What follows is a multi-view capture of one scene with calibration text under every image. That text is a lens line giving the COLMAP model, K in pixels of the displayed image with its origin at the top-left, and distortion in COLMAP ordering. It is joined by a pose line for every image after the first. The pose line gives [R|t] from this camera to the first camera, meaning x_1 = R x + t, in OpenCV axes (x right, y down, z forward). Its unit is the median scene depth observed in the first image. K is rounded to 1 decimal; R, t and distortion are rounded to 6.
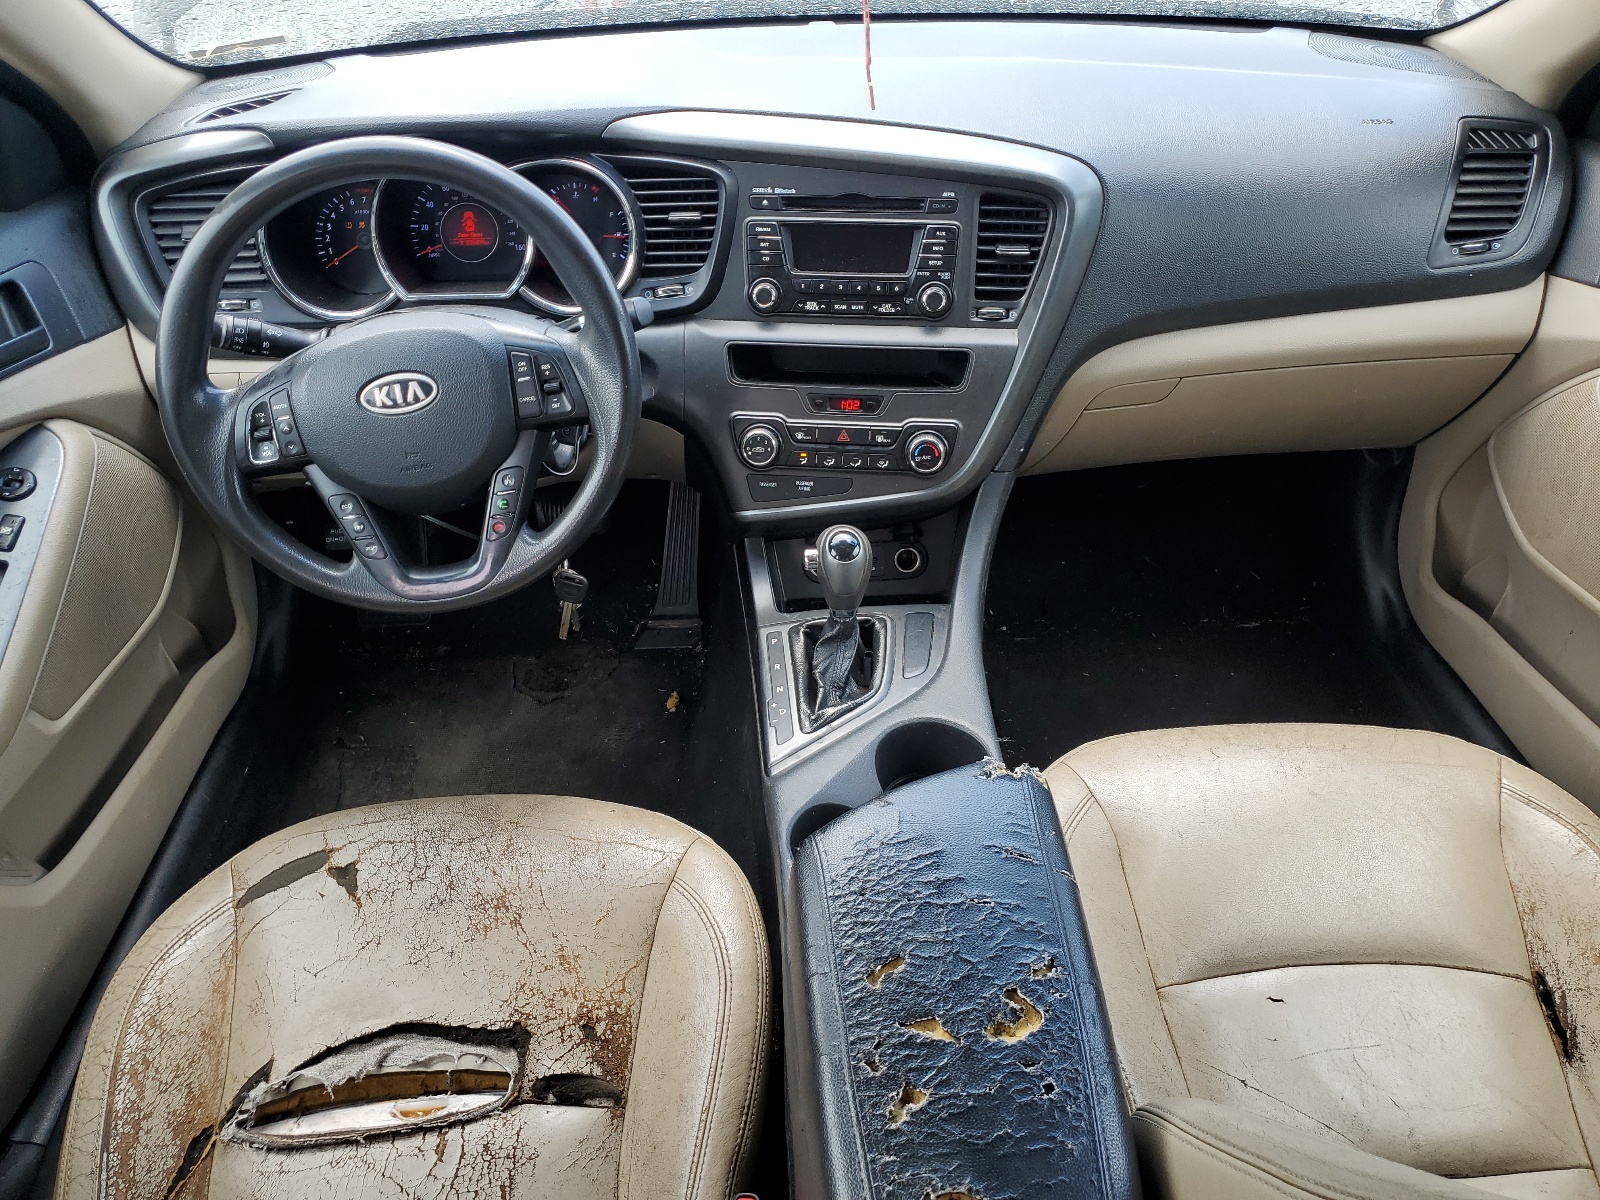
lens RADIAL K [[1195.4, 0, 798.6], [0, 1195.4, 598.4], [0, 0, 1]] dist [0.029233, 0.008029]
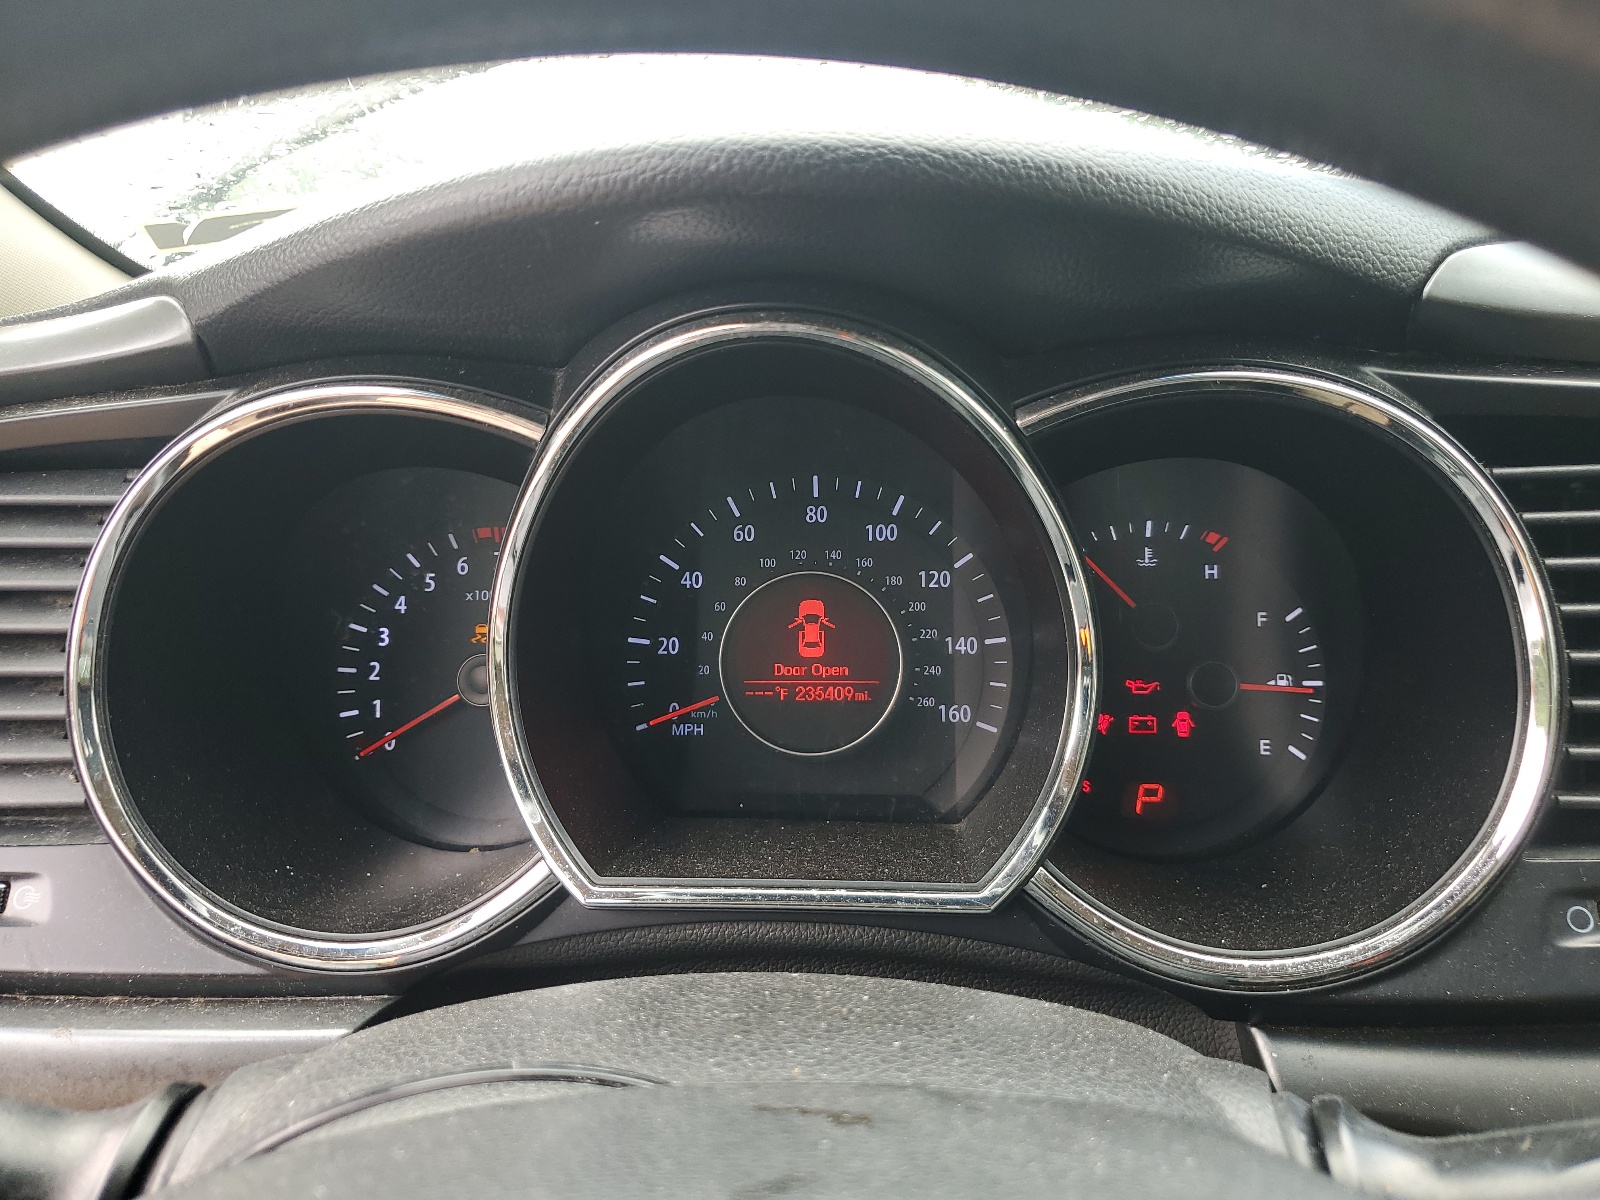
lens RADIAL K [[1195.4, 0, 799.7], [0, 1195.4, 601.2], [0, 0, 1]] dist [0.029233, 0.008029]
pose [[0.990636, 0.018254, -0.135306, -0.233854], [-0.068283, 0.924420, -0.375214, -0.202625], [0.118230, 0.380939, 0.917010, 0.708737]]
